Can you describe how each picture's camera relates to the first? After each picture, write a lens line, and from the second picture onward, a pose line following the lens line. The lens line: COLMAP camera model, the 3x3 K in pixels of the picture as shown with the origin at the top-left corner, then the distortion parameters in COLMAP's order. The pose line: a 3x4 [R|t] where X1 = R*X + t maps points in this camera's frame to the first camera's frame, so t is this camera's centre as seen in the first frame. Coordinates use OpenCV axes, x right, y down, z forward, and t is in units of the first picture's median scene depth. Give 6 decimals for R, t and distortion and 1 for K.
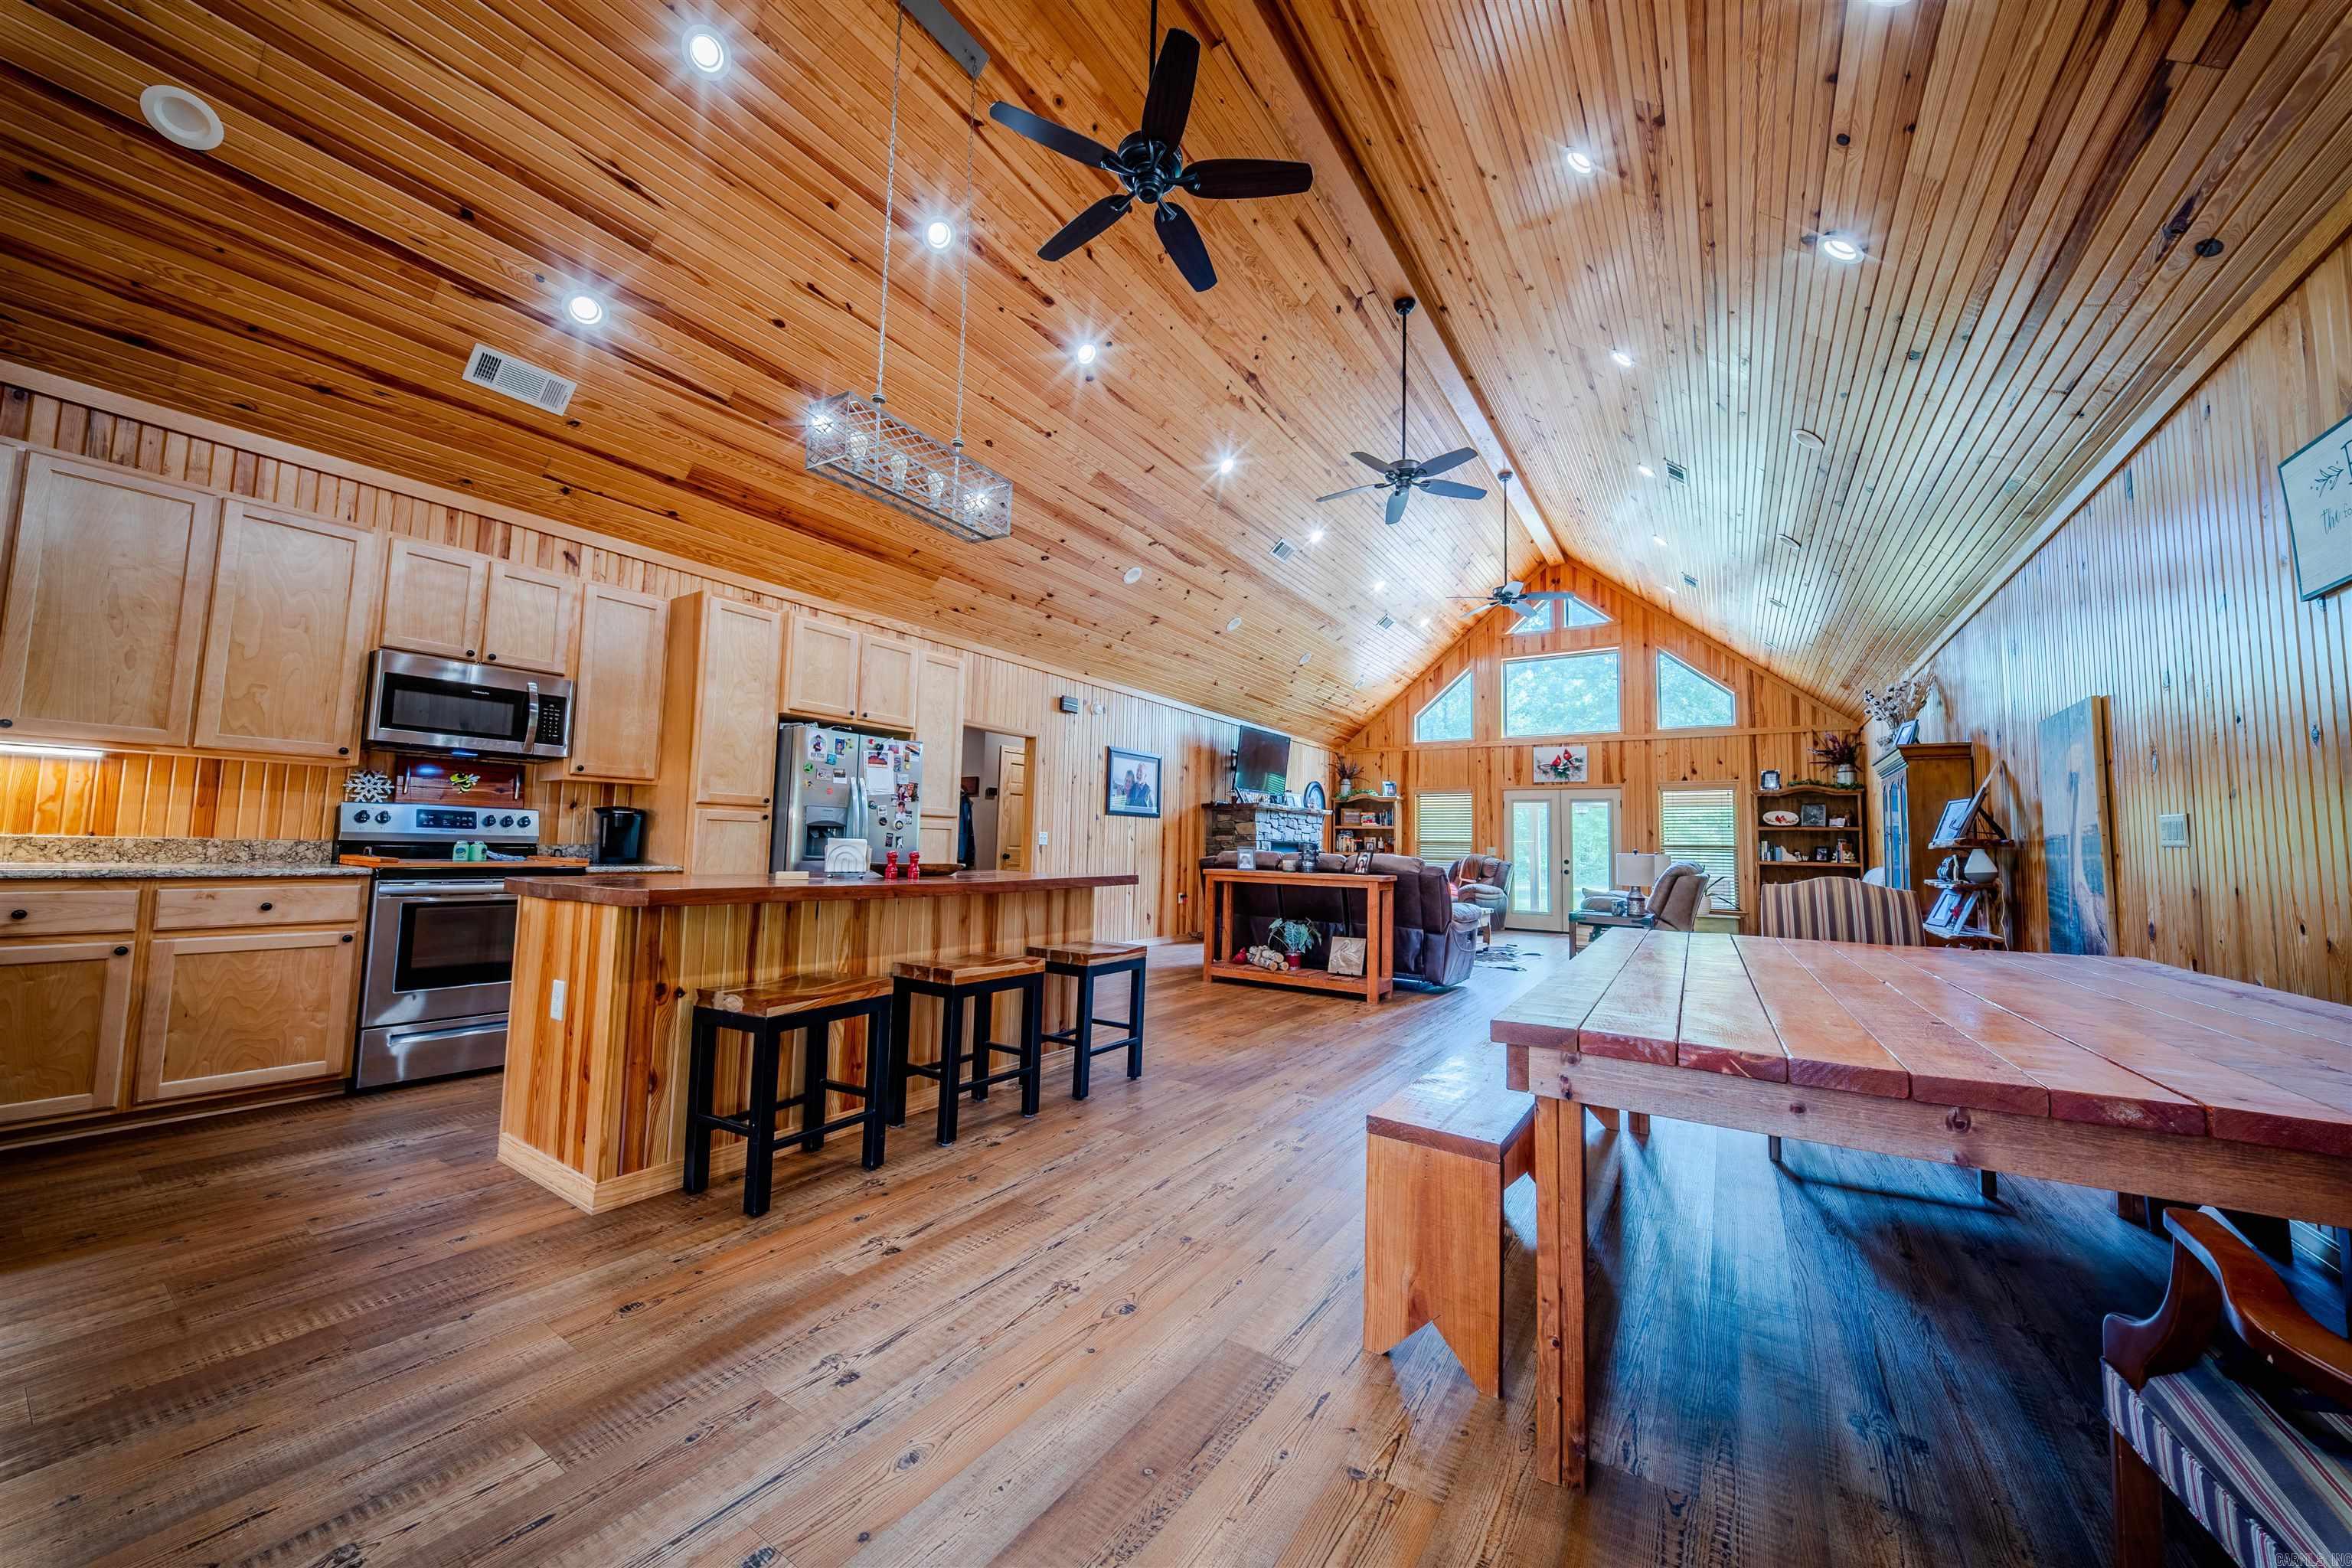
lens RADIAL K [[827.1, 0, 1189.2], [0, 827.1, 781.9], [0, 0, 1]] dist [0.013585, -0.009042]
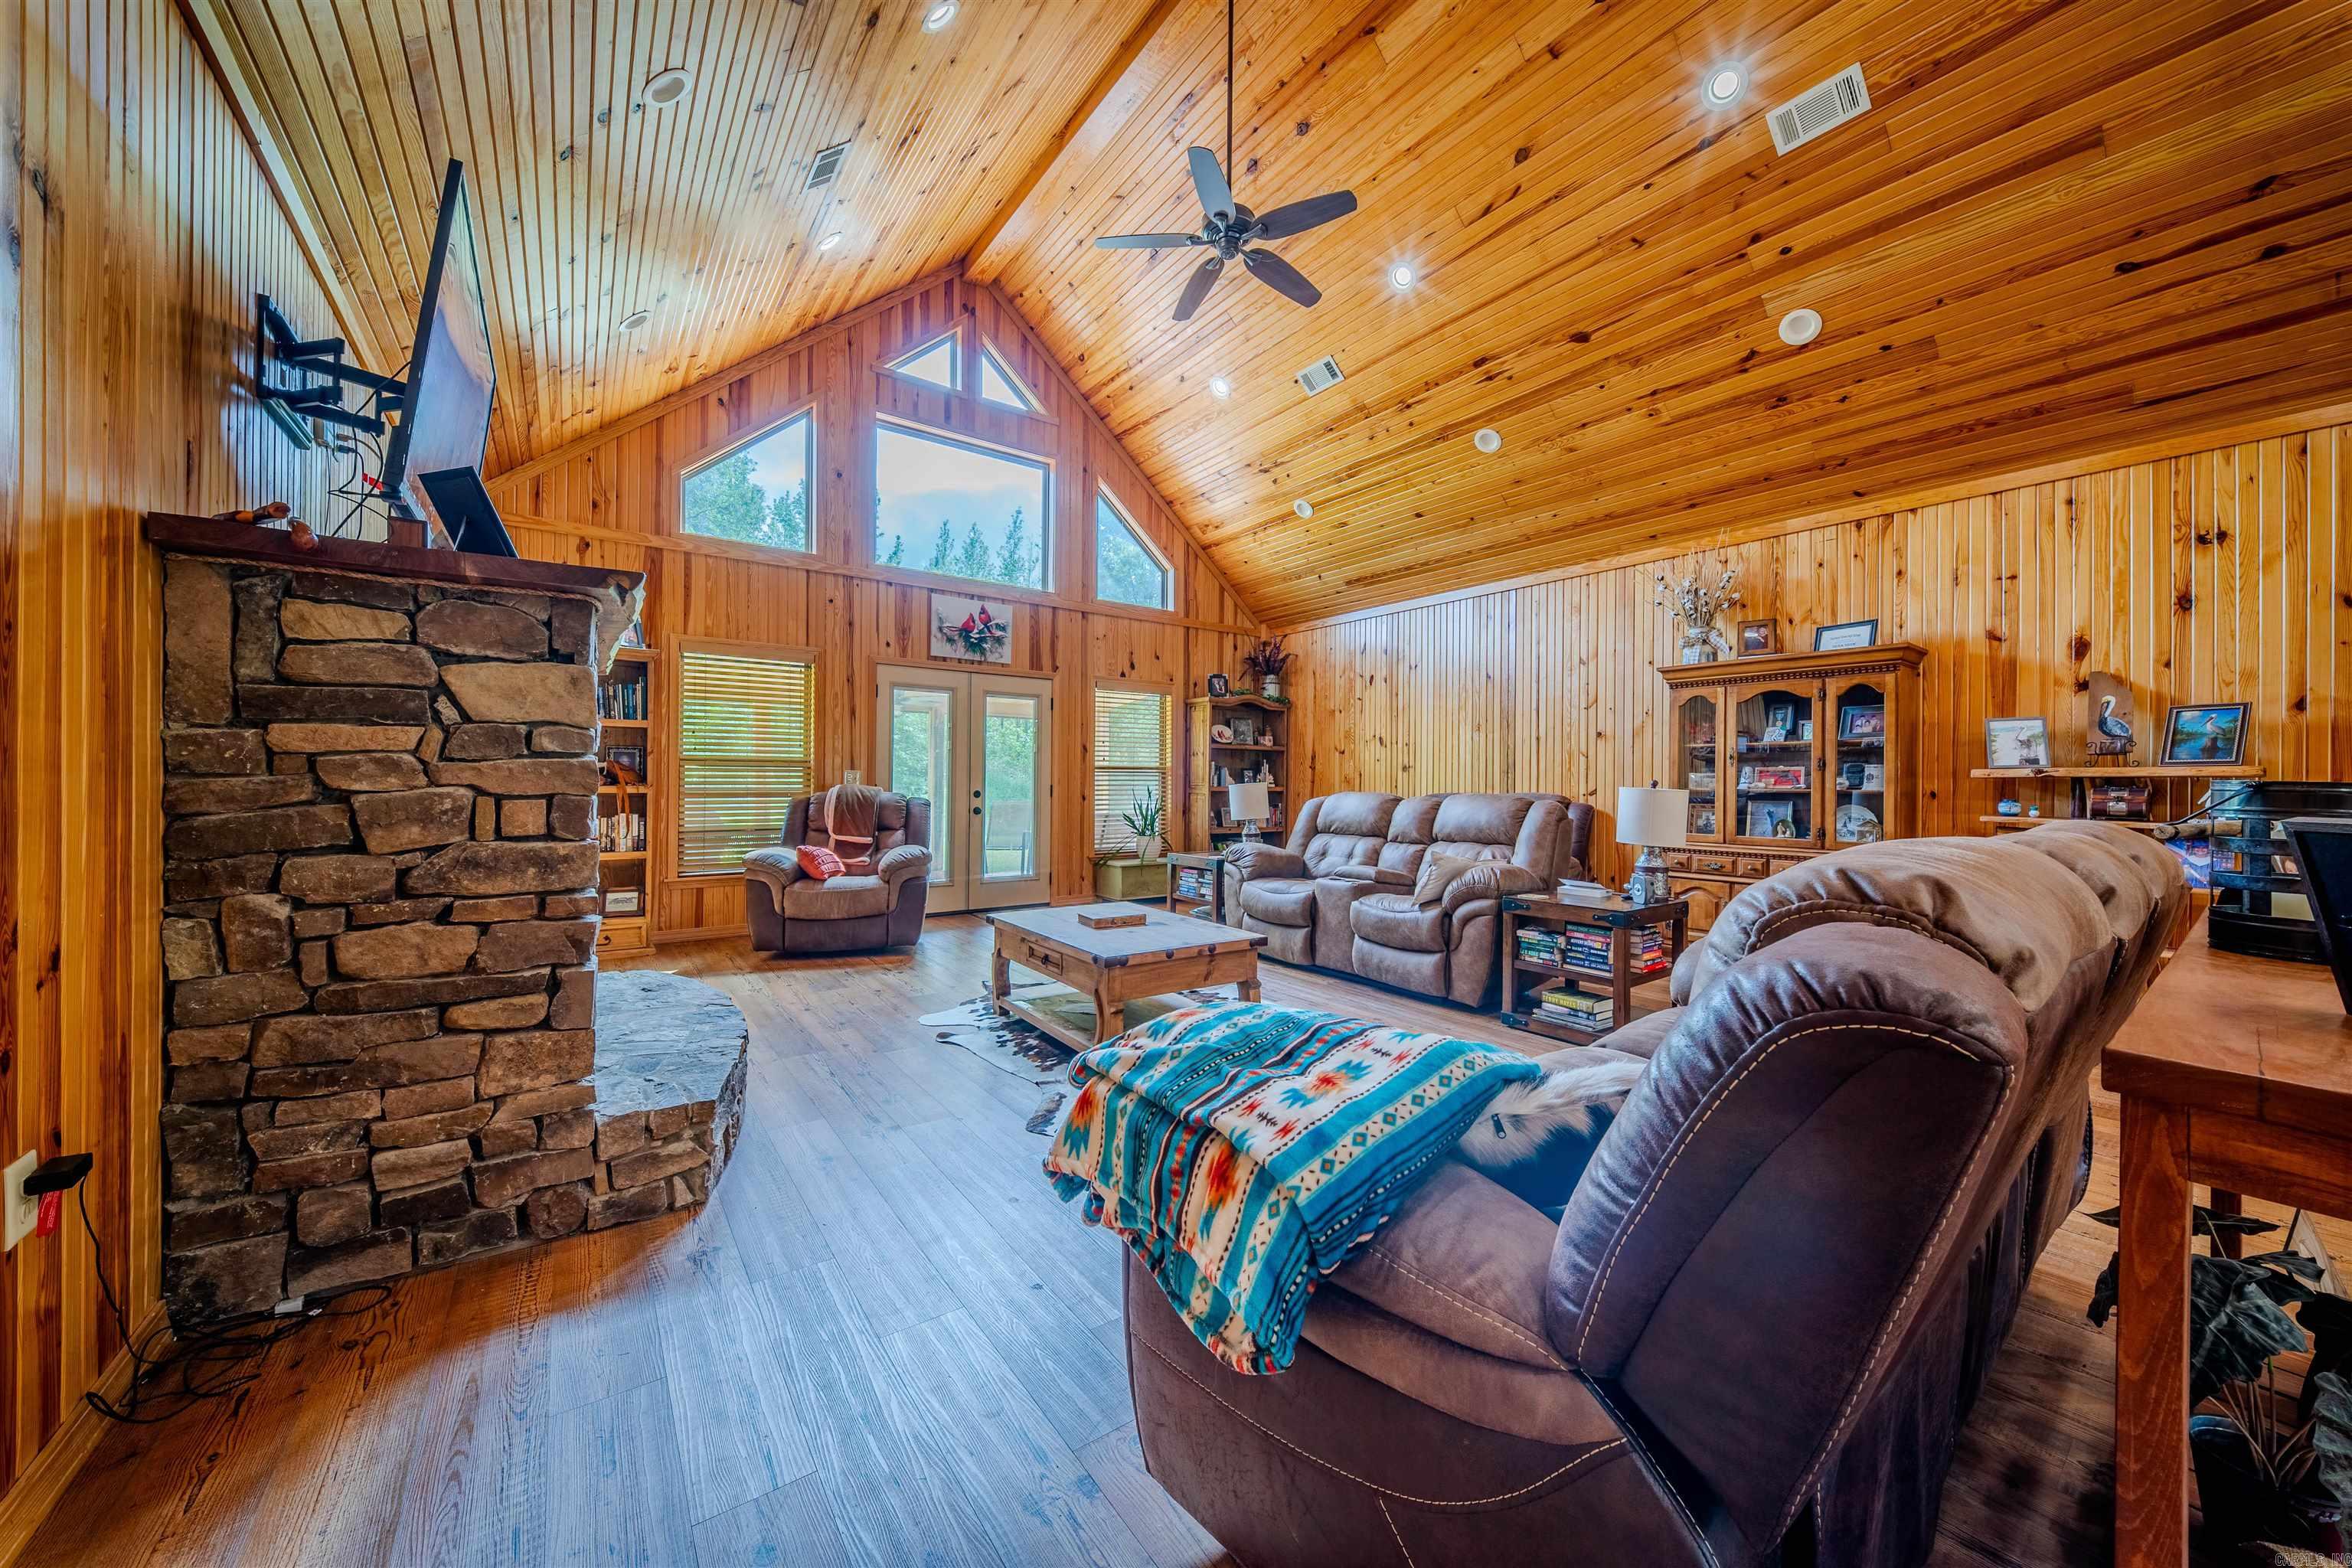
lens RADIAL K [[827.1, 0, 1189.2], [0, 827.1, 781.9], [0, 0, 1]] dist [0.013585, -0.009042]
pose [[0.348977, -0.019959, 0.936919, -0.114480], [-0.074849, 0.995986, 0.049096, 0.099732], [-0.934137, -0.087260, 0.346083, 1.393740]]
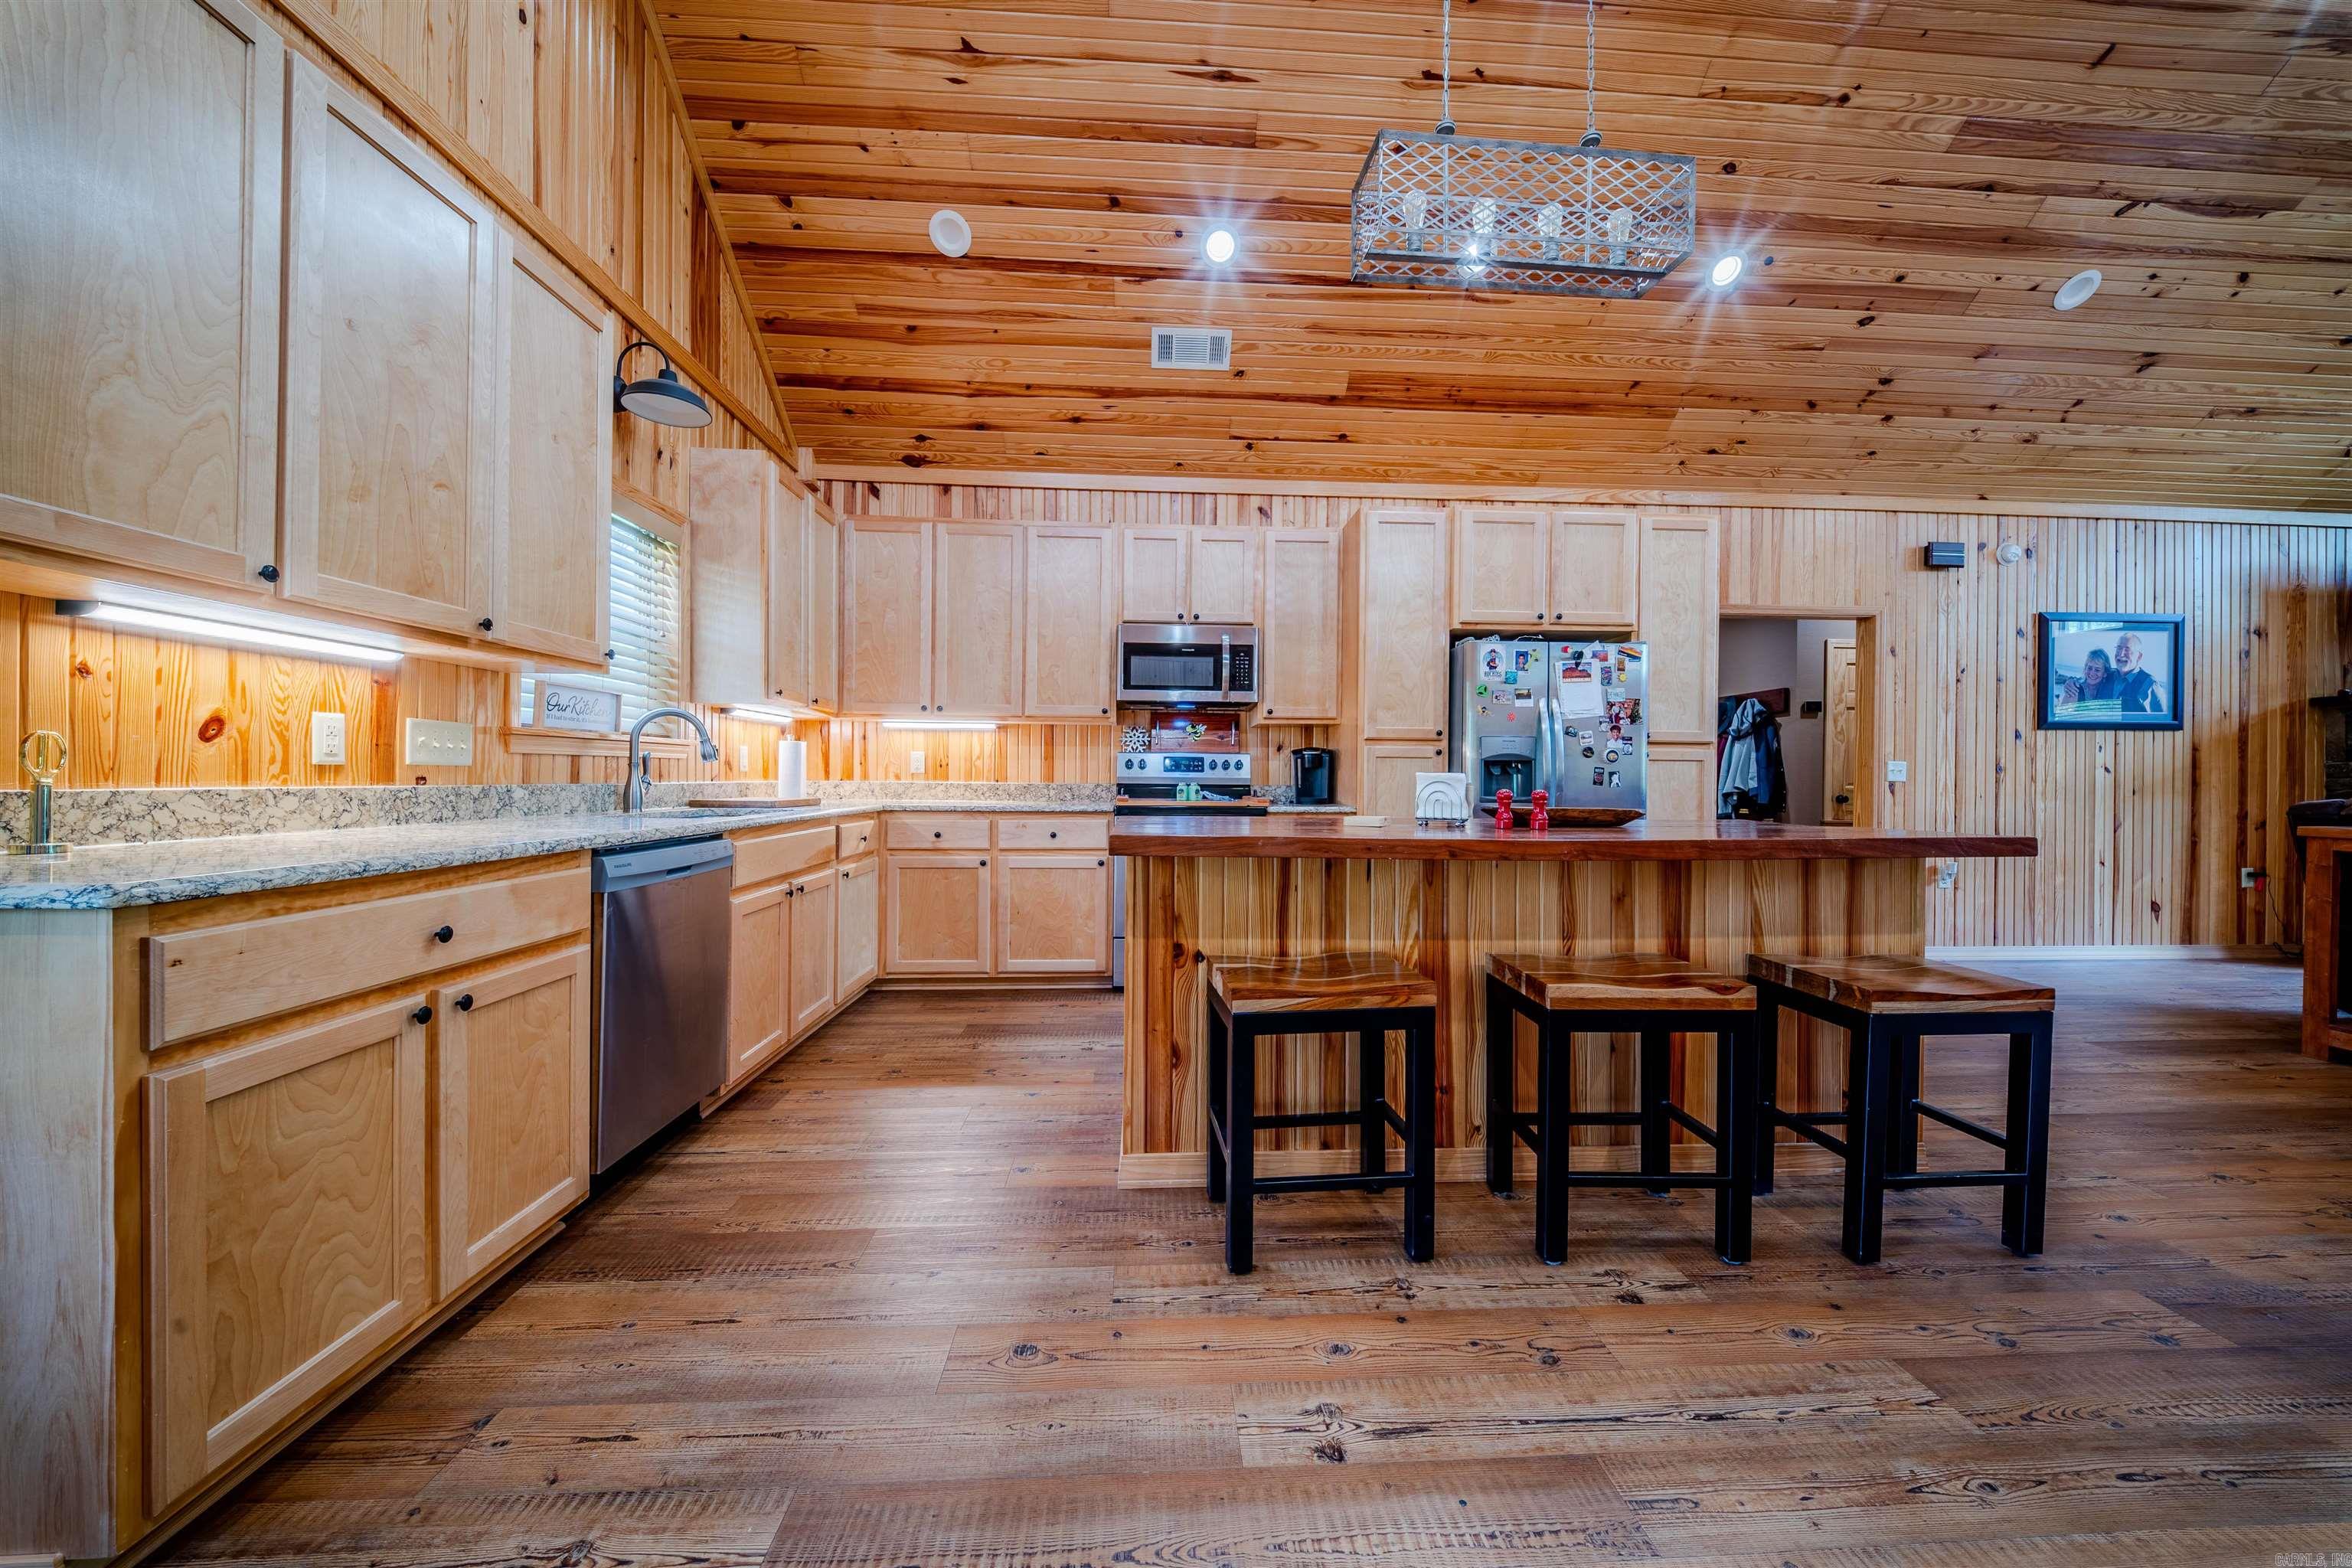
lens RADIAL K [[827.1, 0, 1189.2], [0, 827.1, 781.9], [0, 0, 1]] dist [0.013585, -0.009042]
pose [[0.591740, -0.012856, -0.806026, 0.028578], [0.069313, 0.996981, 0.034984, 0.021939], [0.803144, -0.076570, 0.590845, 0.242165]]
